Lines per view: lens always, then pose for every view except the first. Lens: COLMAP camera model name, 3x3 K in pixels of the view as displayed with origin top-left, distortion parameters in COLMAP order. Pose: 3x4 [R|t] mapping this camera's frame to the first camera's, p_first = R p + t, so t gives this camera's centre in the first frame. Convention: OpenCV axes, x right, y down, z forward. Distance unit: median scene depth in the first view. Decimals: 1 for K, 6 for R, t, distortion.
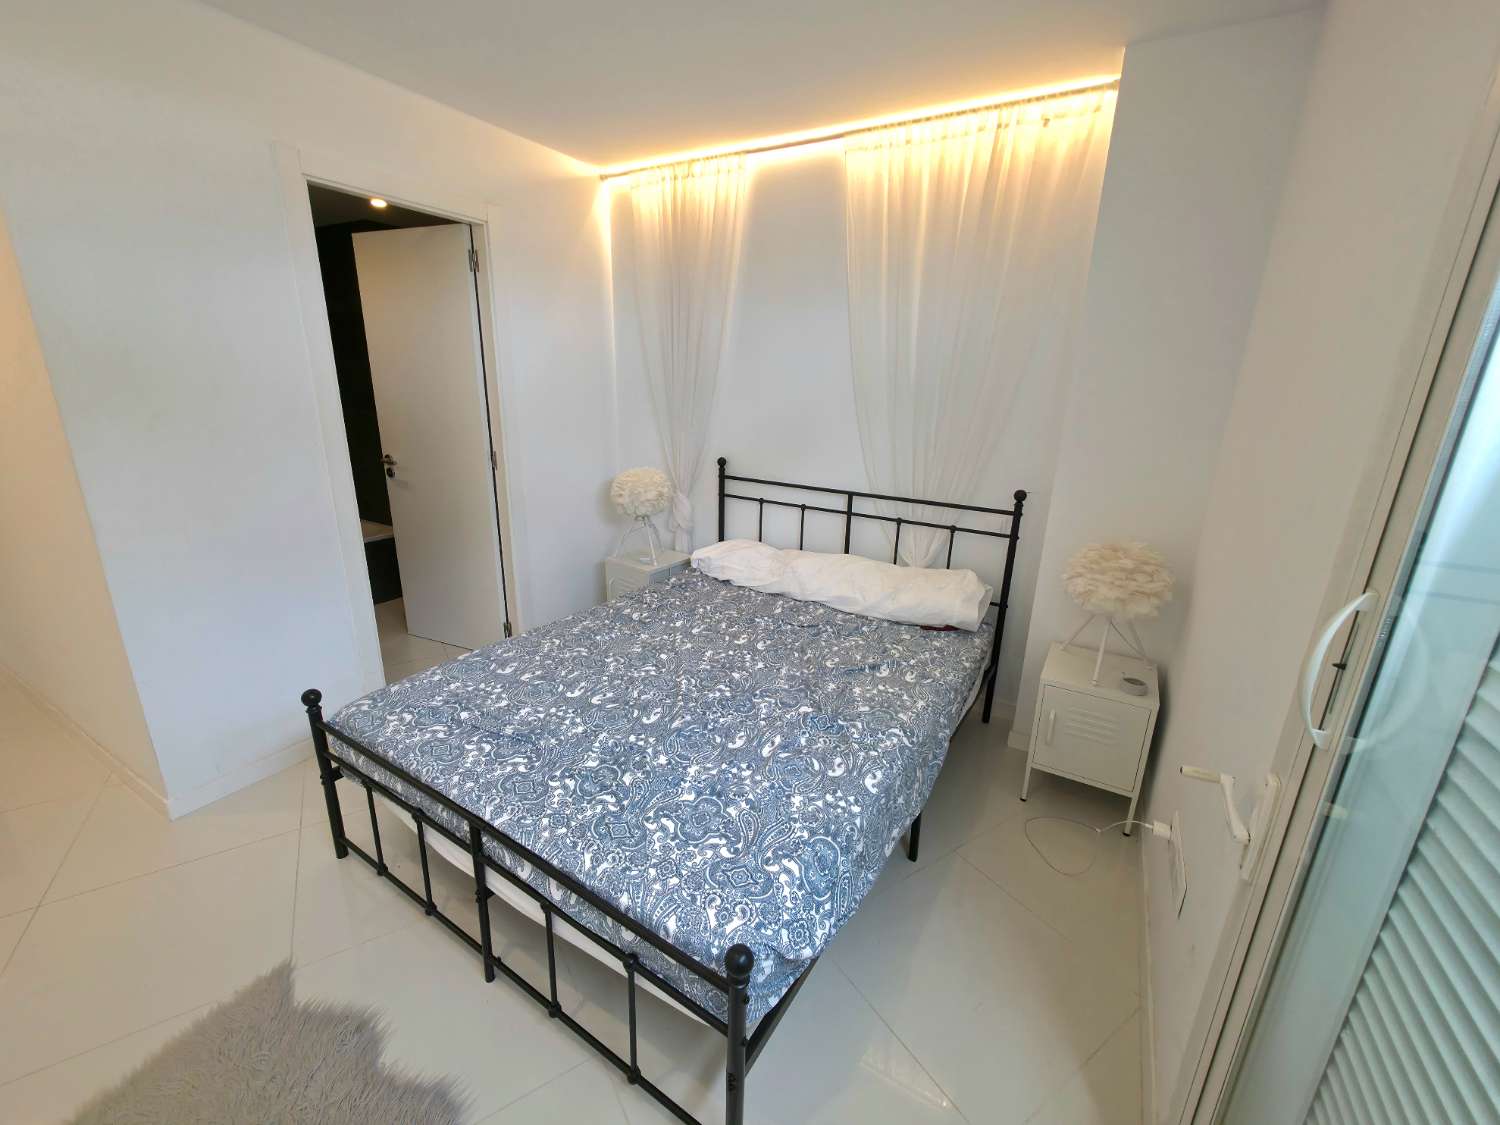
lens RADIAL K [[612.7, 0, 751.6], [0, 612.7, 557.7], [0, 0, 1]] dist [0.002853, 0.000512]
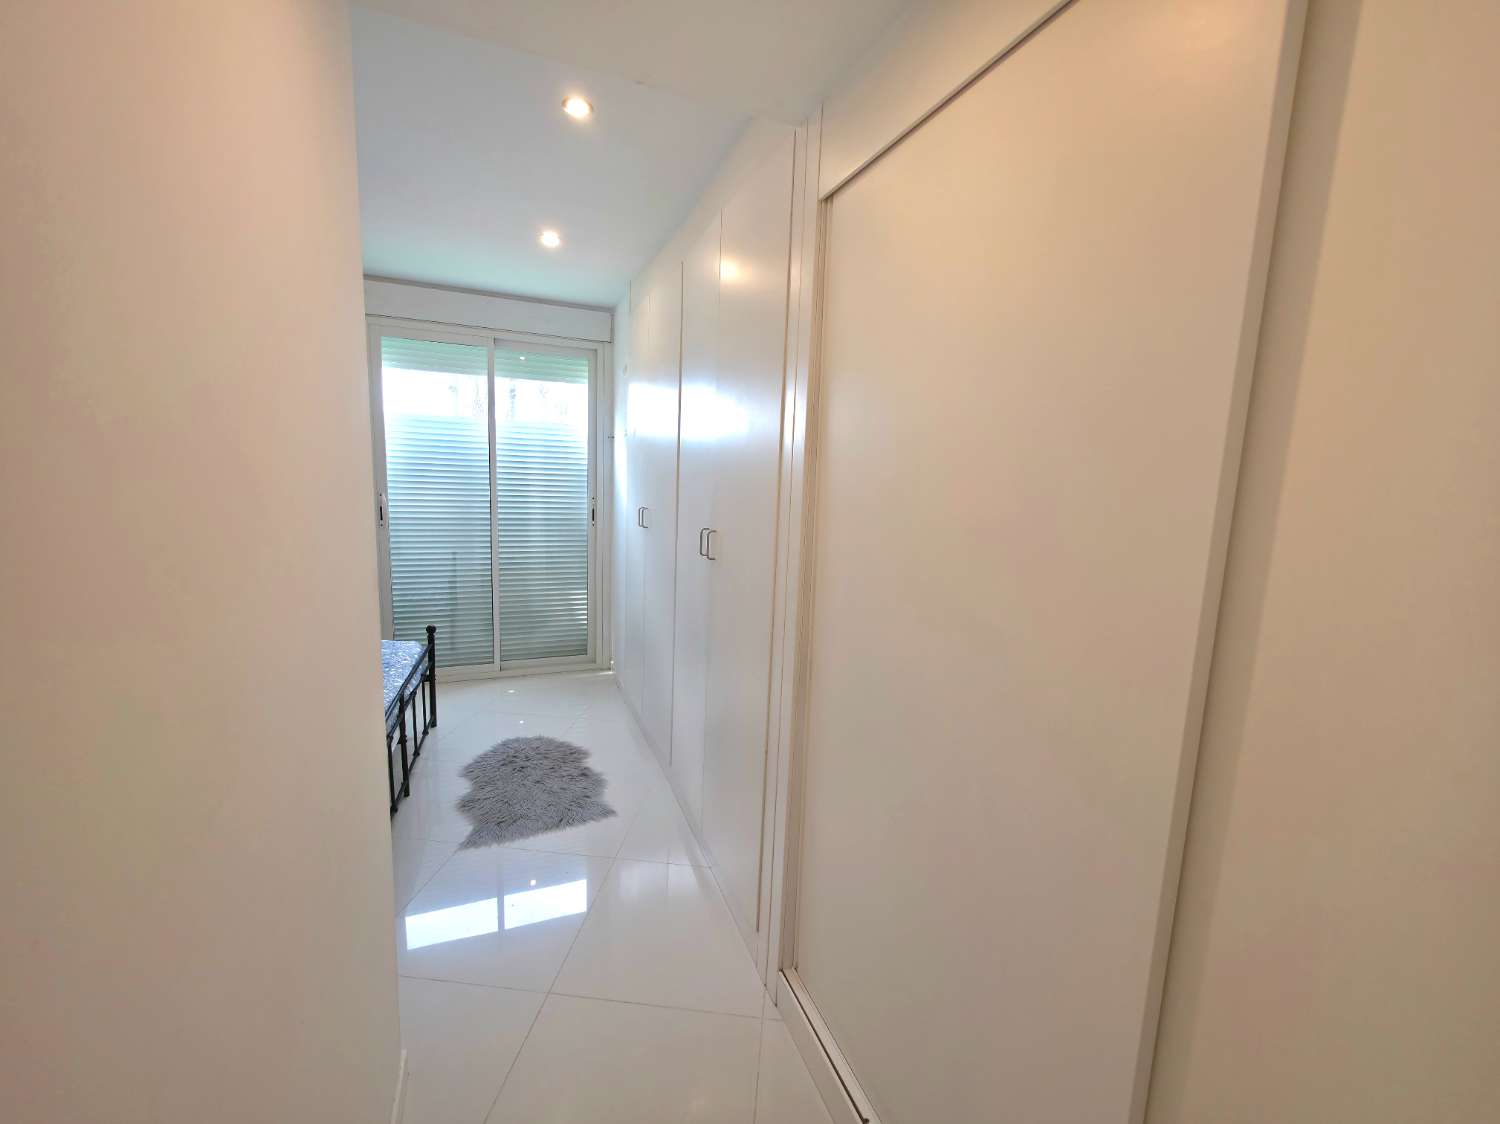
lens RADIAL K [[601.9, 0, 747.0], [0, 601.9, 556.6], [0, 0, 1]] dist [-0.000540, -0.000189]
pose [[-0.775417, -0.157961, 0.611373, -1.261063], [0.109324, 0.920001, 0.376359, -0.288237], [-0.621914, 0.358673, -0.696116, 0.807551]]
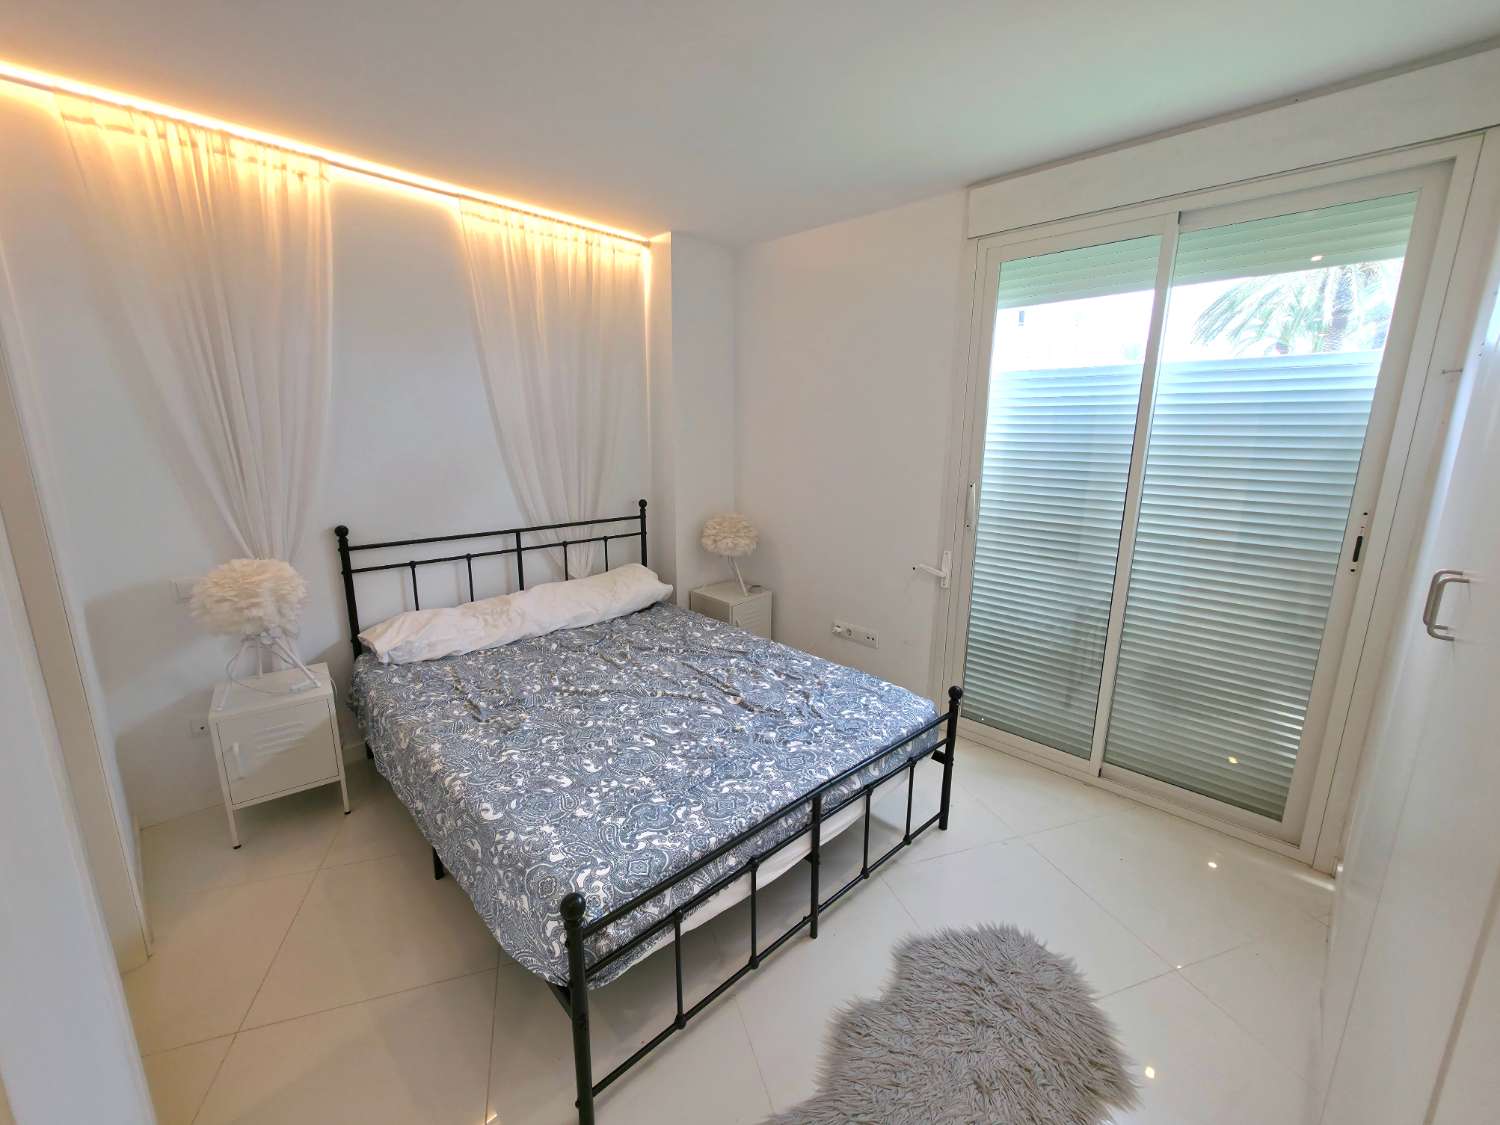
lens RADIAL K [[601.9, 0, 747.0], [0, 601.9, 557.1], [0, 0, 1]] dist [-0.000540, -0.000189]
pose [[0.256678, -0.226819, 0.939505, -0.814215], [0.271333, 0.949891, 0.155196, -0.129447], [-0.927629, 0.215083, 0.305359, 0.359698]]
